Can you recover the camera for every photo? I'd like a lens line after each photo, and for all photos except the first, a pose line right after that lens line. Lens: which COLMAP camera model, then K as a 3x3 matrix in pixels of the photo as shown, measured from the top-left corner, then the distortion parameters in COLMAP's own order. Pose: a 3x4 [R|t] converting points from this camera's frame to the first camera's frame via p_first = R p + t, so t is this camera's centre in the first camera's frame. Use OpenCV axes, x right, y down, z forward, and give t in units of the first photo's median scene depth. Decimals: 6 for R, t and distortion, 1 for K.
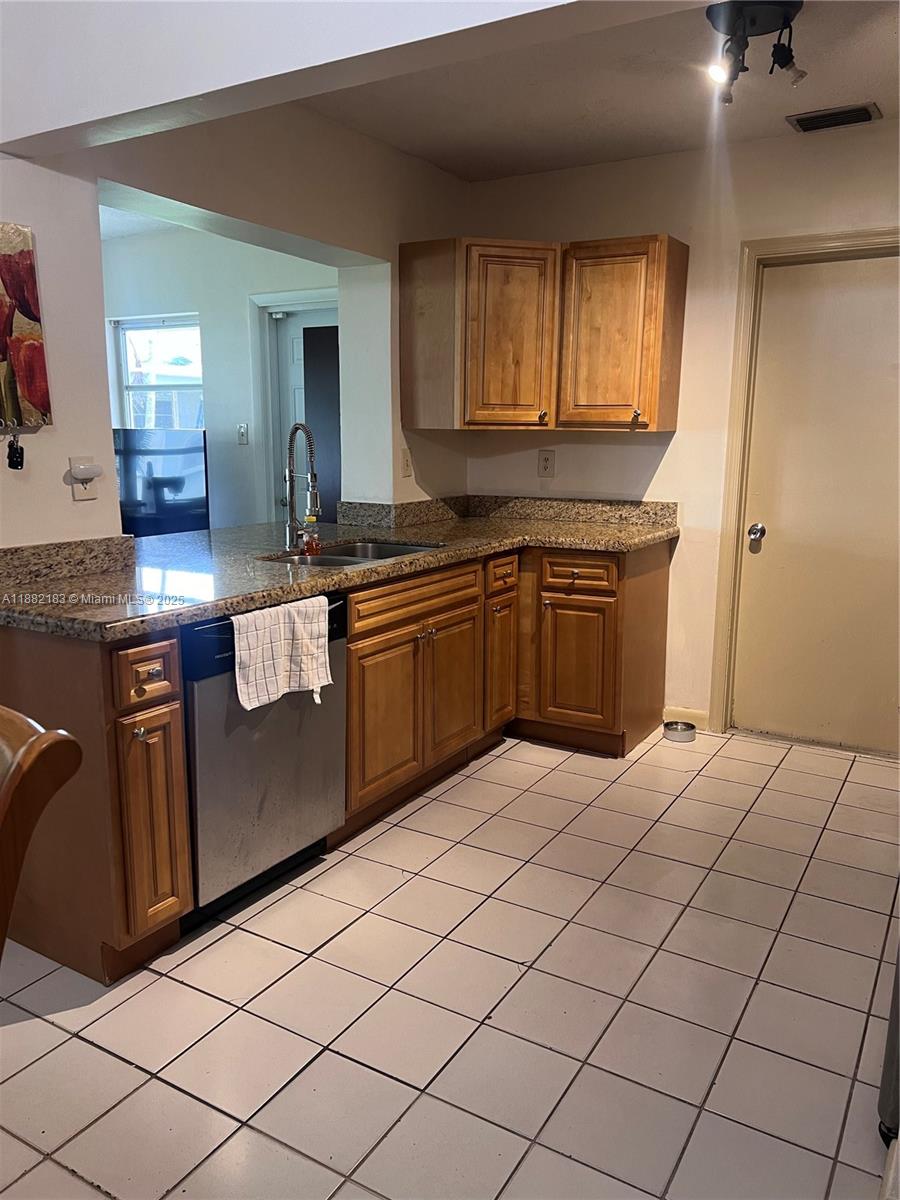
lens RADIAL K [[898.9, 0, 448.4], [0, 898.9, 605.4], [0, 0, 1]] dist [0.044813, -0.054369]
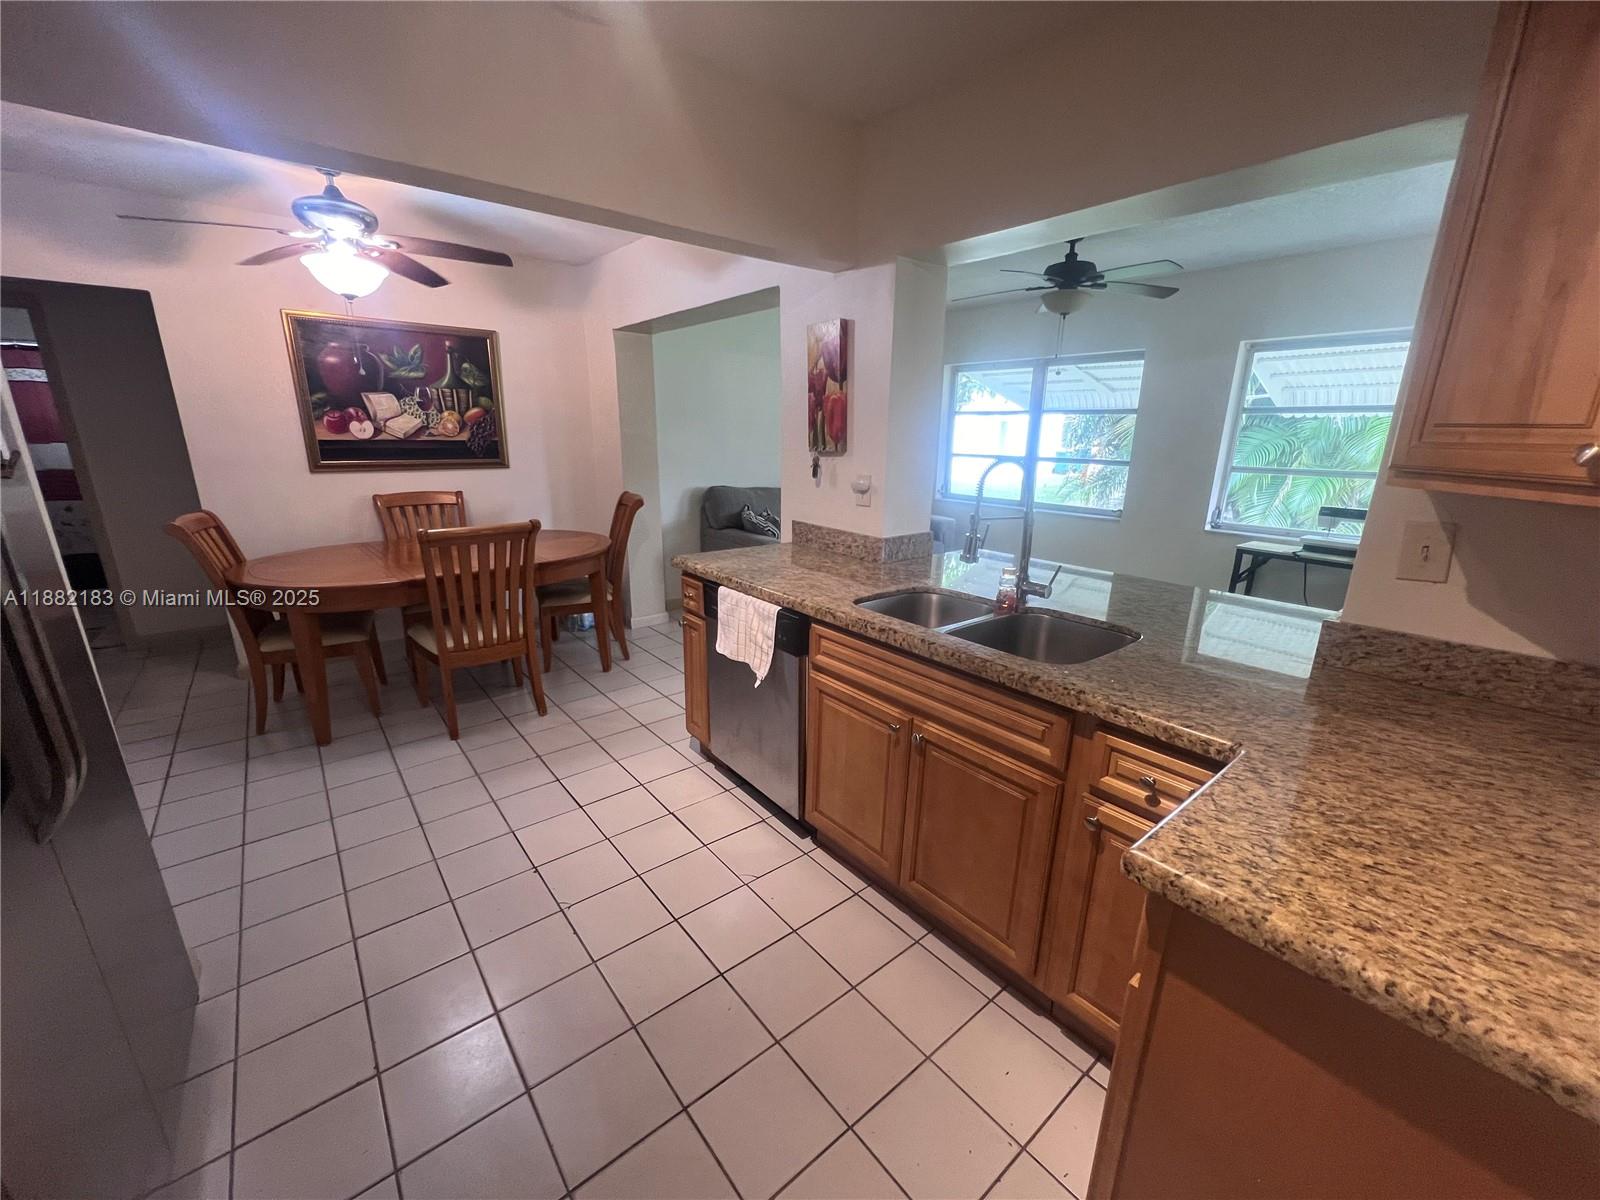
lens RADIAL K [[634.2, 0, 806.0], [0, 634.2, 613.3], [0, 0, 1]] dist [-0.003193, -0.000249]
pose [[-0.344752, 0.247741, -0.905412, 0.424224], [-0.192415, 0.925413, 0.326479, -0.200579], [0.918762, 0.286769, -0.271369, 0.929803]]
